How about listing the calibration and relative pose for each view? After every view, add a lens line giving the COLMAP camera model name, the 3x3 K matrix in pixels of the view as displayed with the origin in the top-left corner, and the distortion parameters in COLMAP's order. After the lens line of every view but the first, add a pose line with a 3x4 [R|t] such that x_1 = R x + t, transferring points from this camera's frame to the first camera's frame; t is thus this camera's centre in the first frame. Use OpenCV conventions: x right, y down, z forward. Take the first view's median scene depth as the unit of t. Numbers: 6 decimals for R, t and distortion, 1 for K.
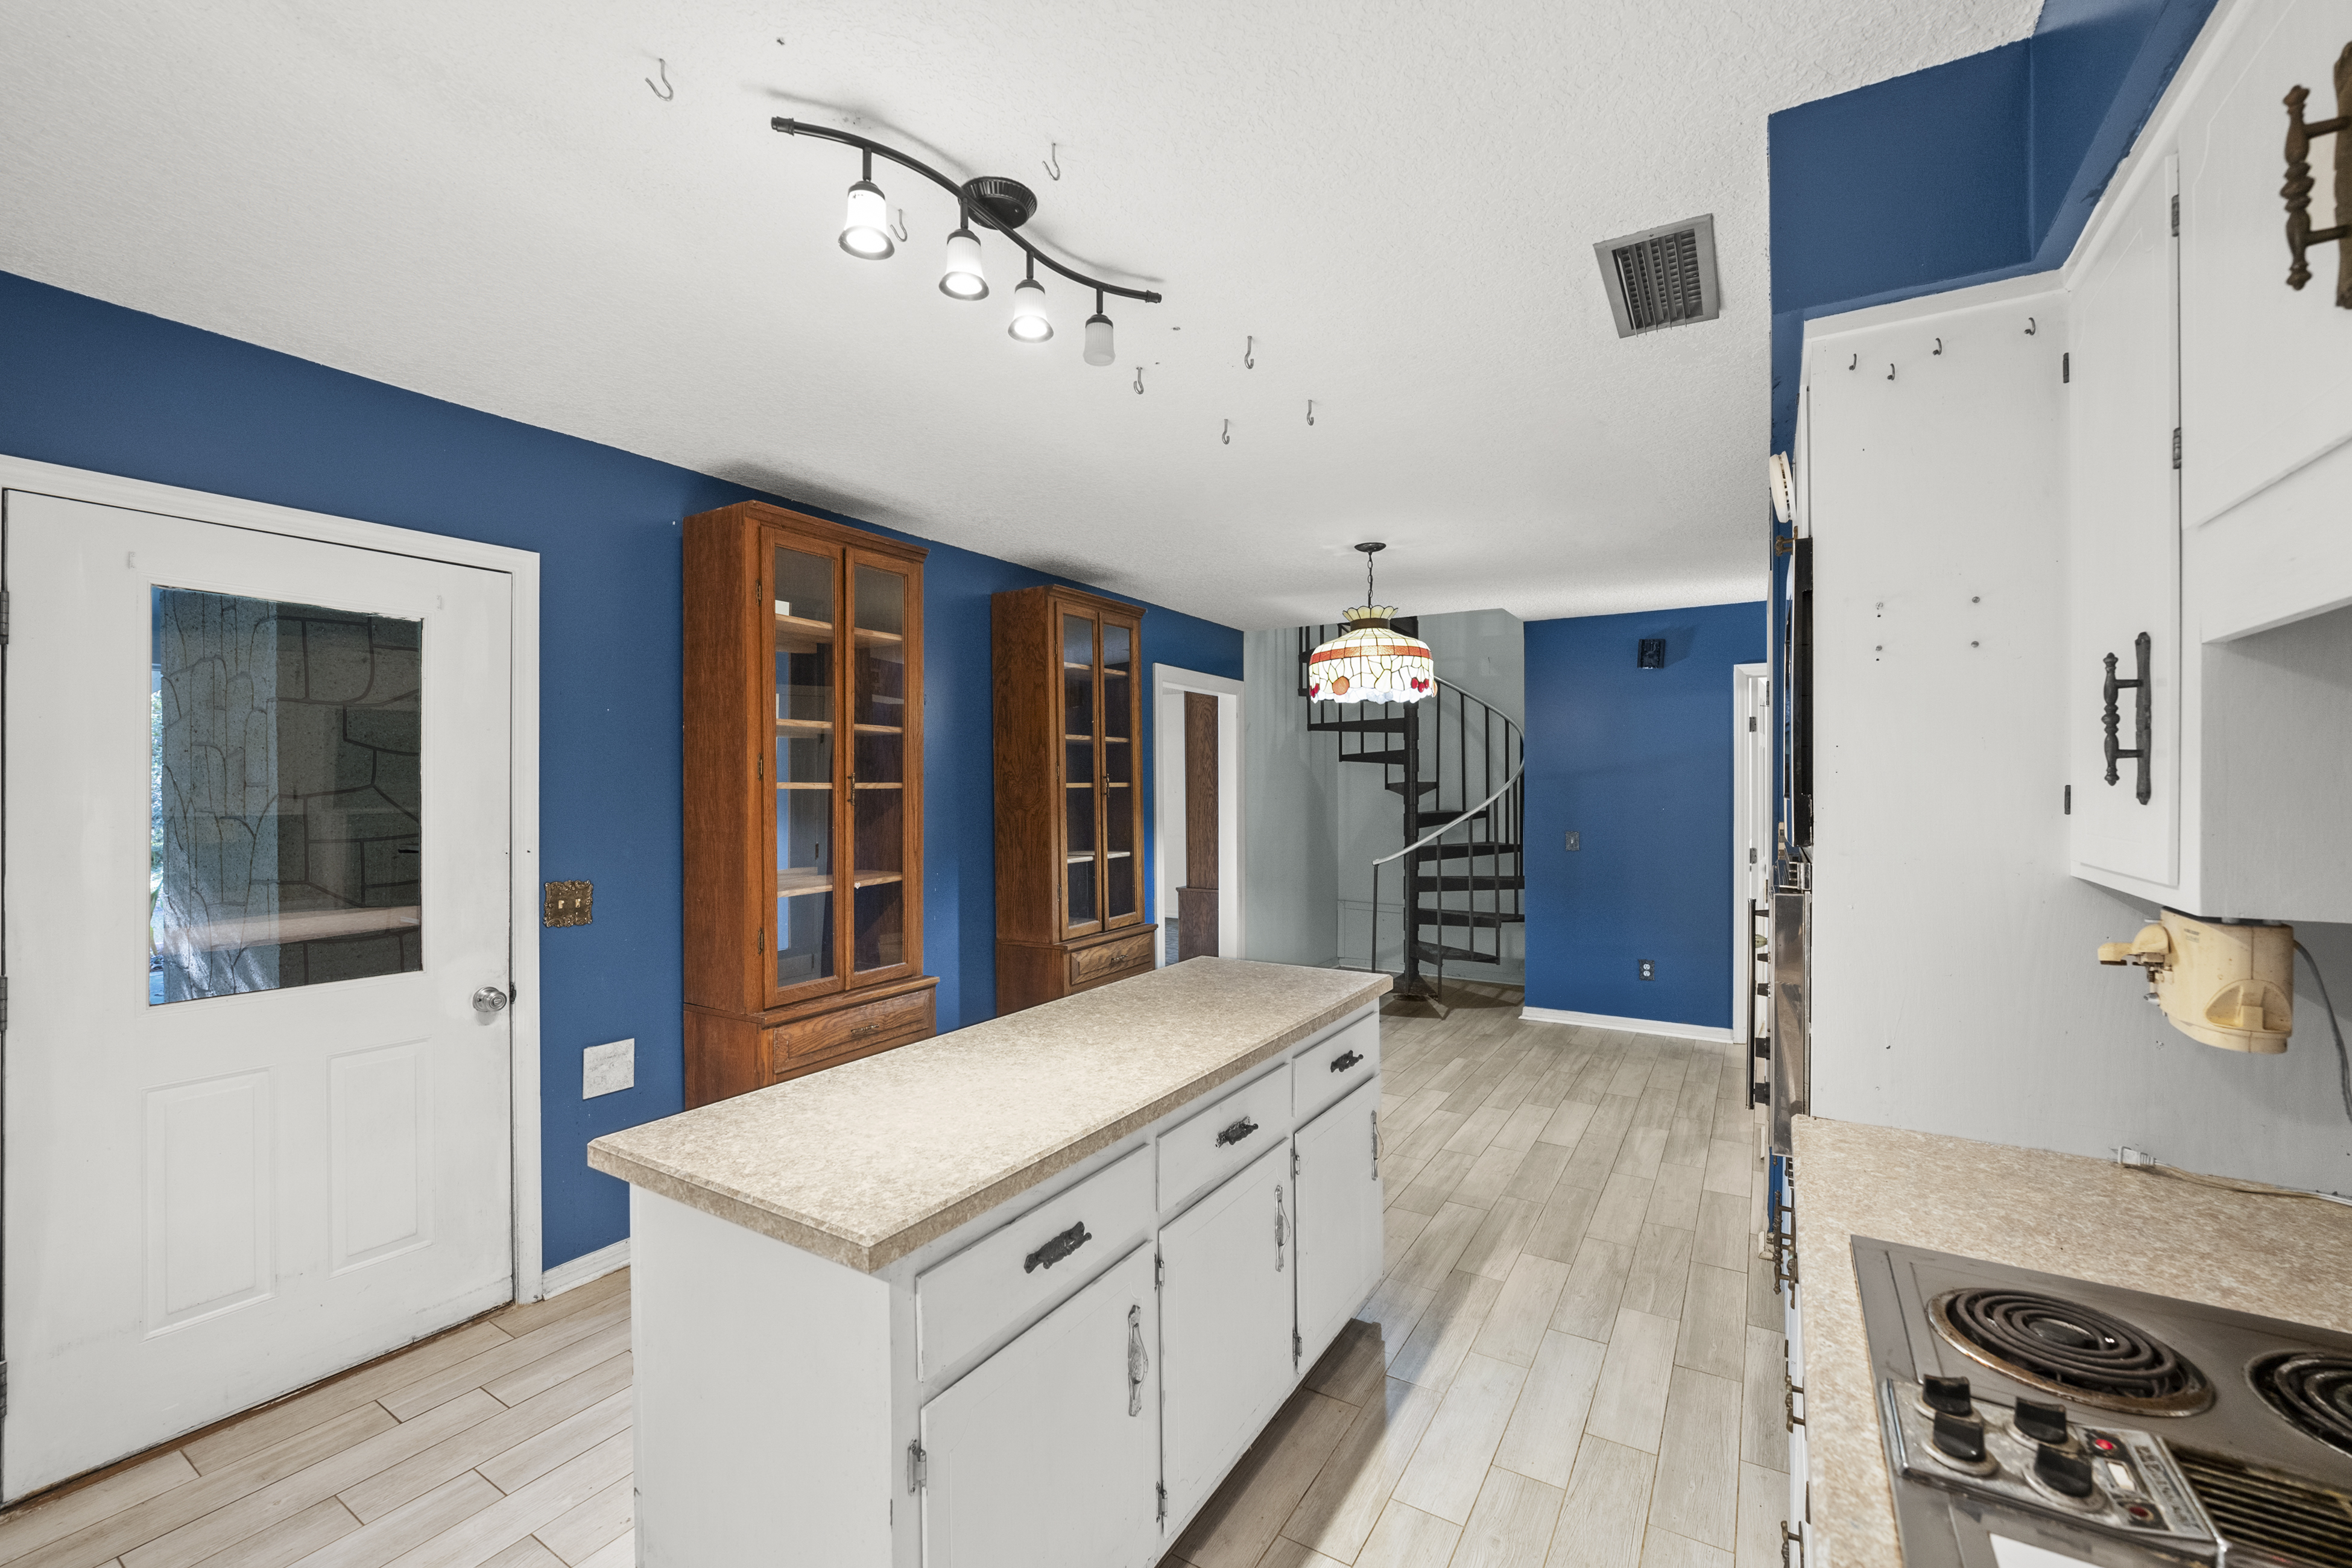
lens RADIAL K [[978.7, 0, 1161.0], [0, 978.7, 791.2], [0, 0, 1]] dist [-0.017429, -0.000125]
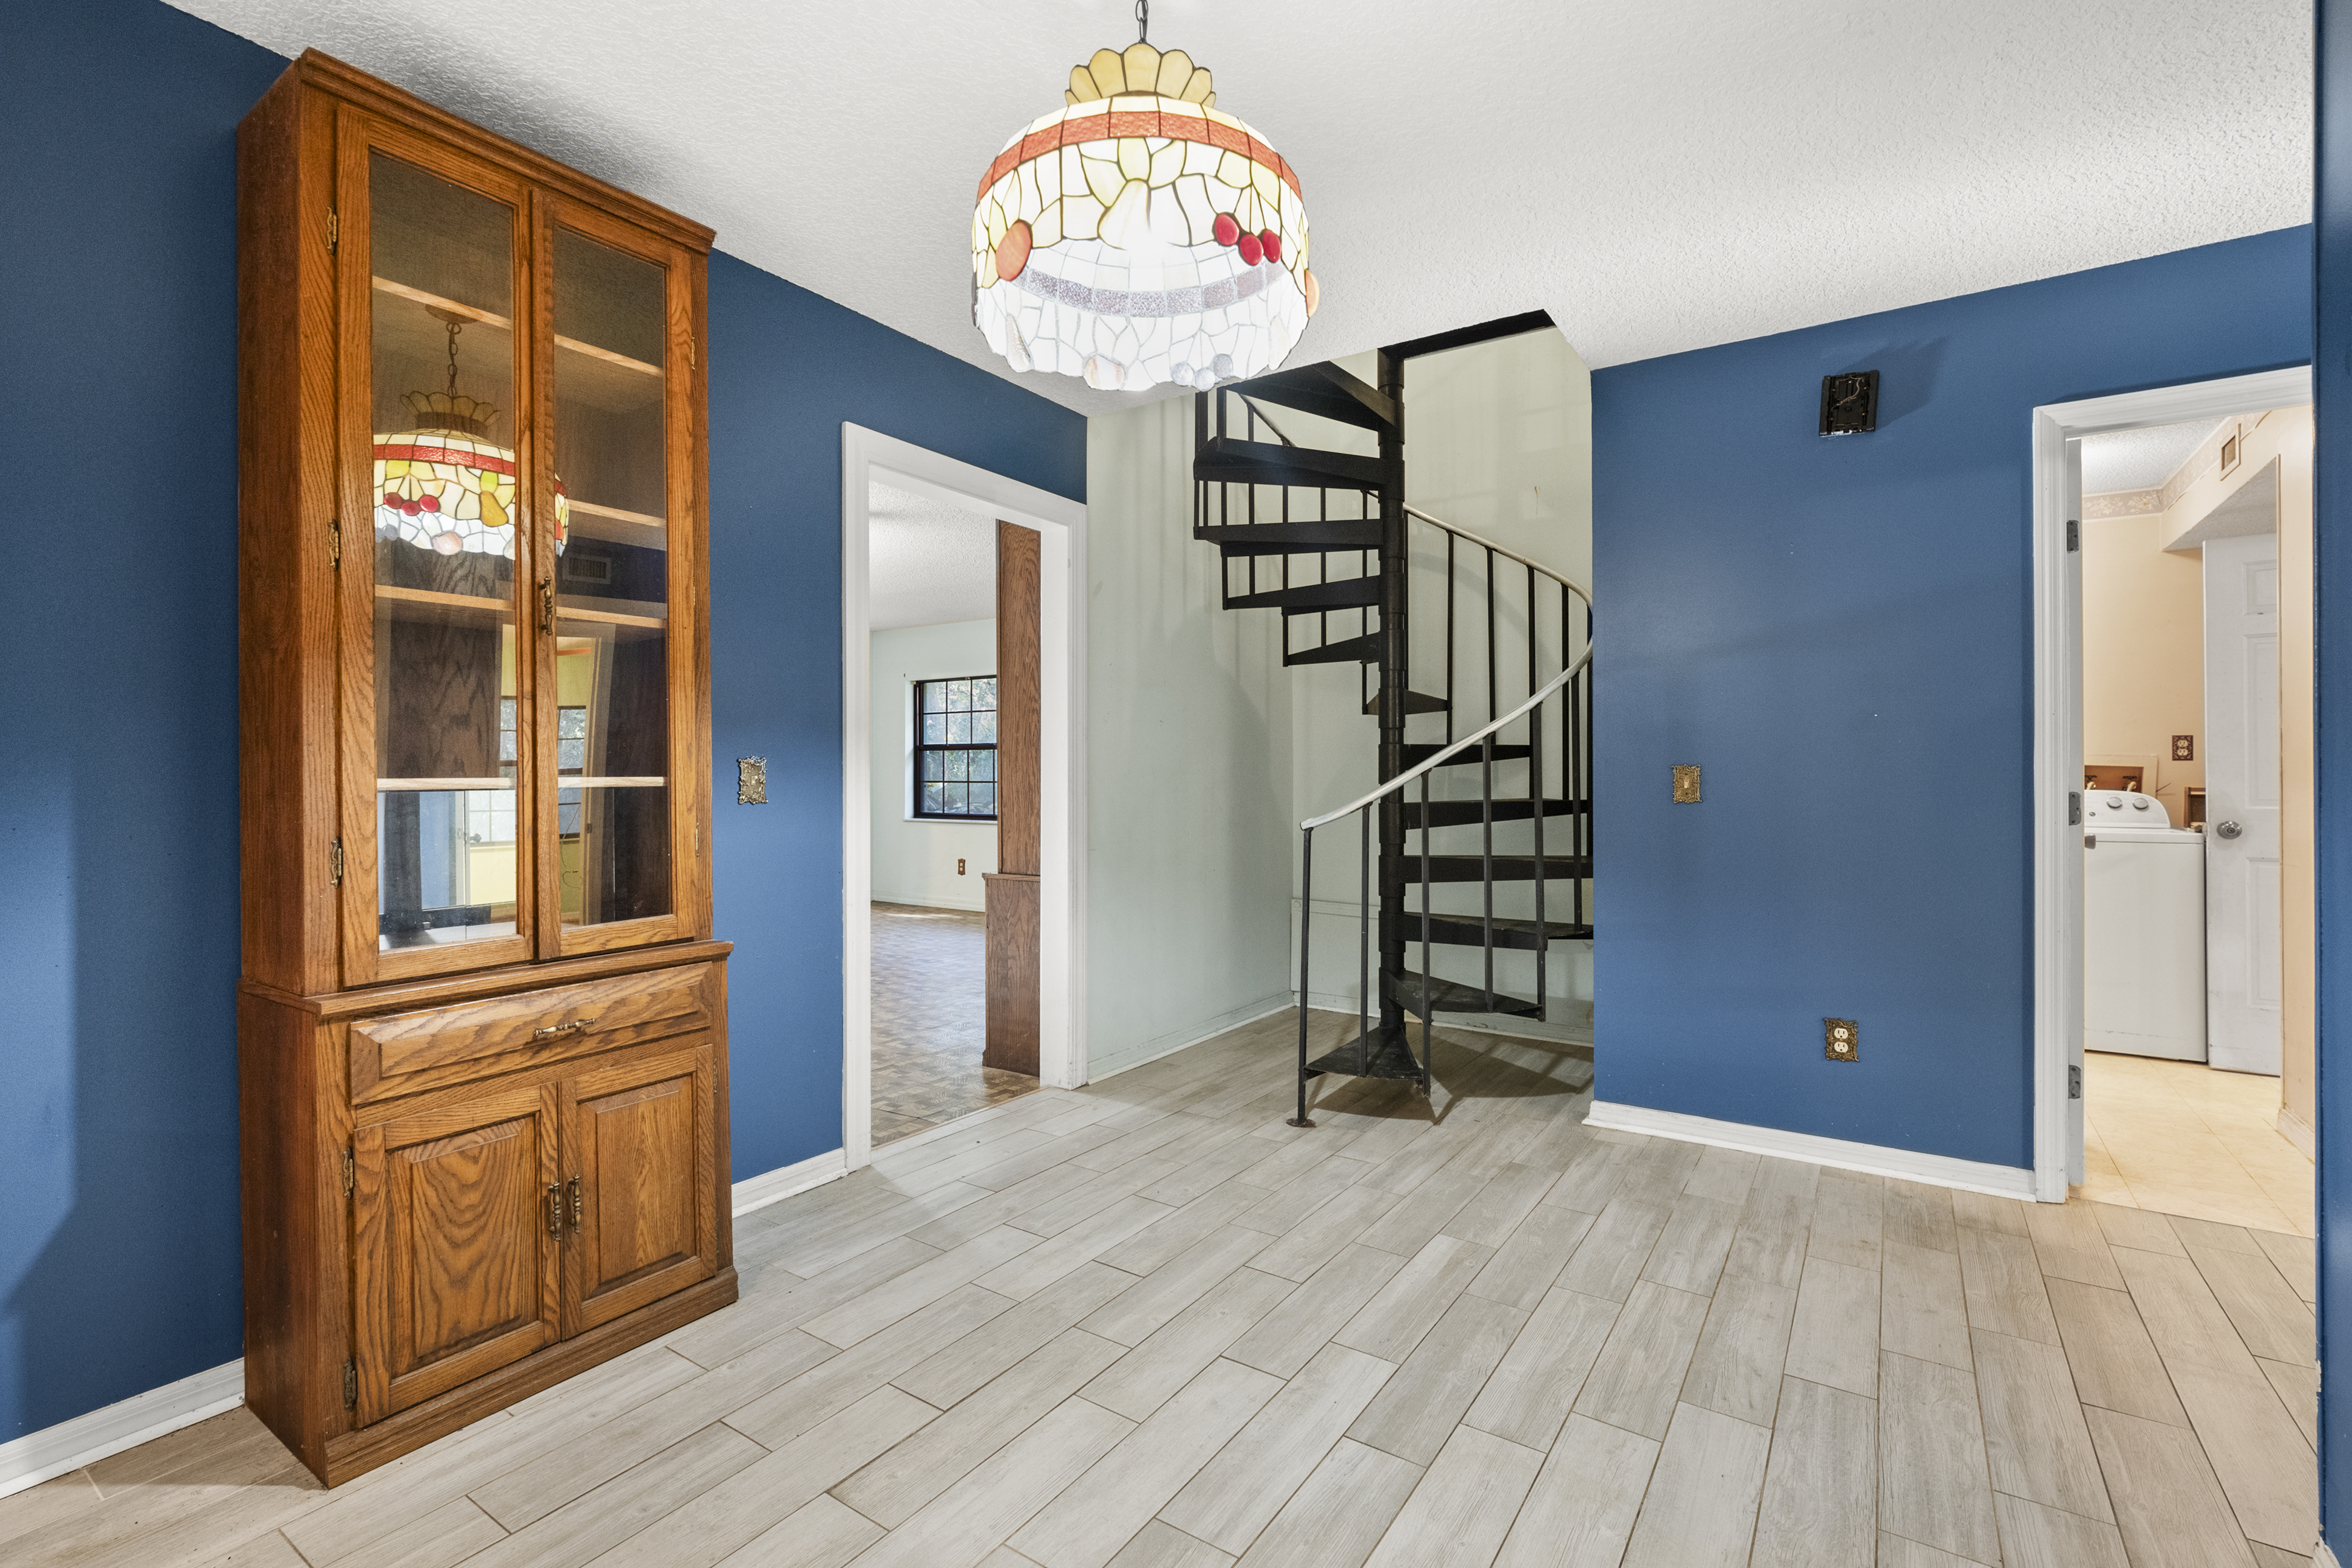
lens RADIAL K [[1045.7, 0, 1188.2], [0, 1045.7, 772.1], [0, 0, 1]] dist [0.010592, -0.000066]
pose [[0.999537, 0.003757, -0.030179, 0.172085], [-0.004161, 0.999903, -0.013326, 0.052439], [0.030126, 0.013445, 0.999456, 0.430024]]
